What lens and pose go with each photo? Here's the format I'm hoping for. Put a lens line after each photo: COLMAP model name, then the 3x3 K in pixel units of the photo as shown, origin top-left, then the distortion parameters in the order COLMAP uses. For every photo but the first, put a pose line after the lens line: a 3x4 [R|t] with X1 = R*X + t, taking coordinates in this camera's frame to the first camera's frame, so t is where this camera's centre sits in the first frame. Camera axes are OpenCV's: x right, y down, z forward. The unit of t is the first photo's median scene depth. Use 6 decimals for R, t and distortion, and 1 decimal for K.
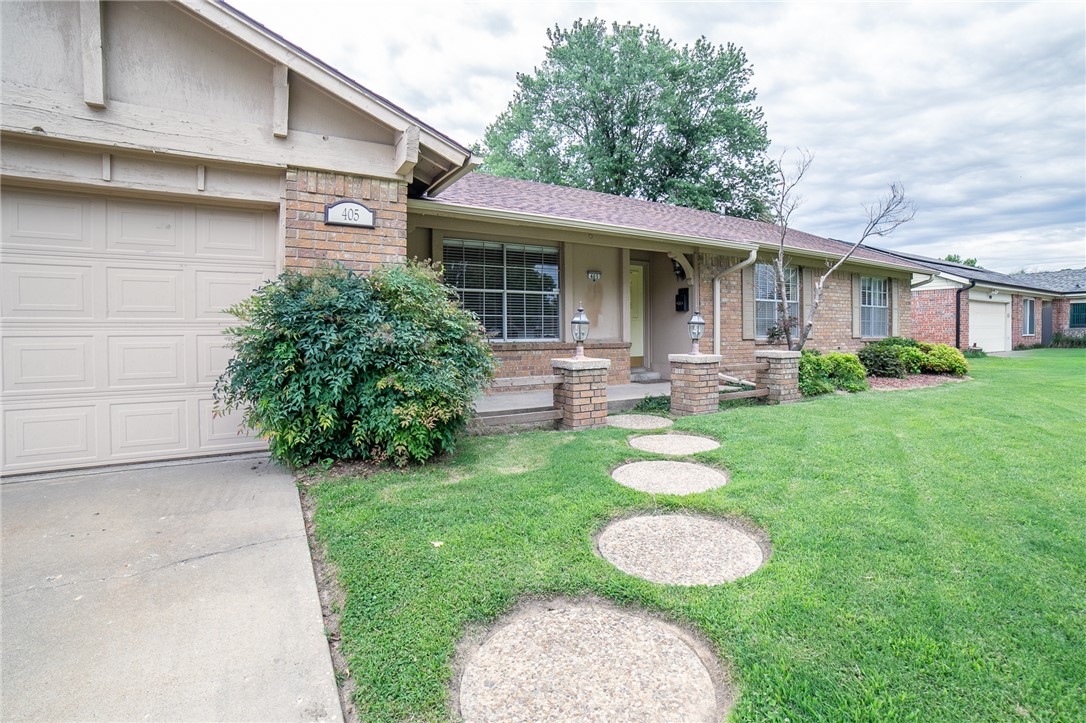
lens RADIAL K [[491.2, 0, 543.0], [0, 491.2, 342.9], [0, 0, 1]] dist [-0.109955, 0.038782]
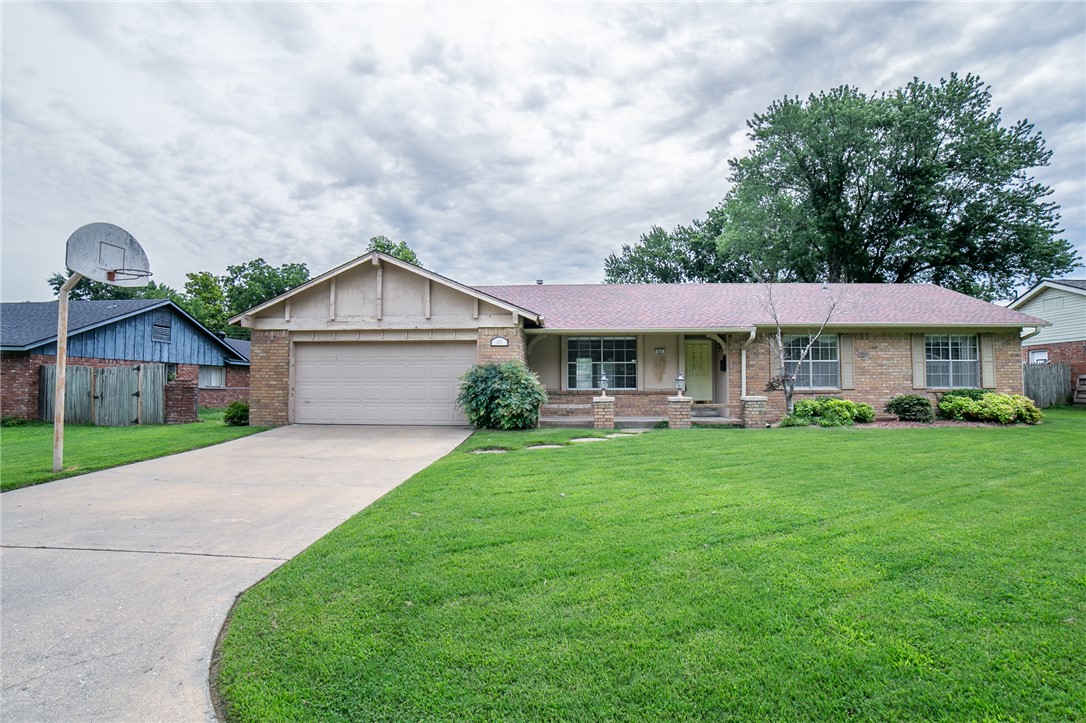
lens RADIAL K [[444.6, 0, 534.5], [0, 444.6, 358.0], [0, 0, 1]] dist [-0.091558, 0.037065]
pose [[0.837369, -0.027685, -0.545937, 0.658651], [-0.014667, 0.997219, -0.073067, 0.005576], [0.546442, 0.069192, 0.834634, -0.580288]]
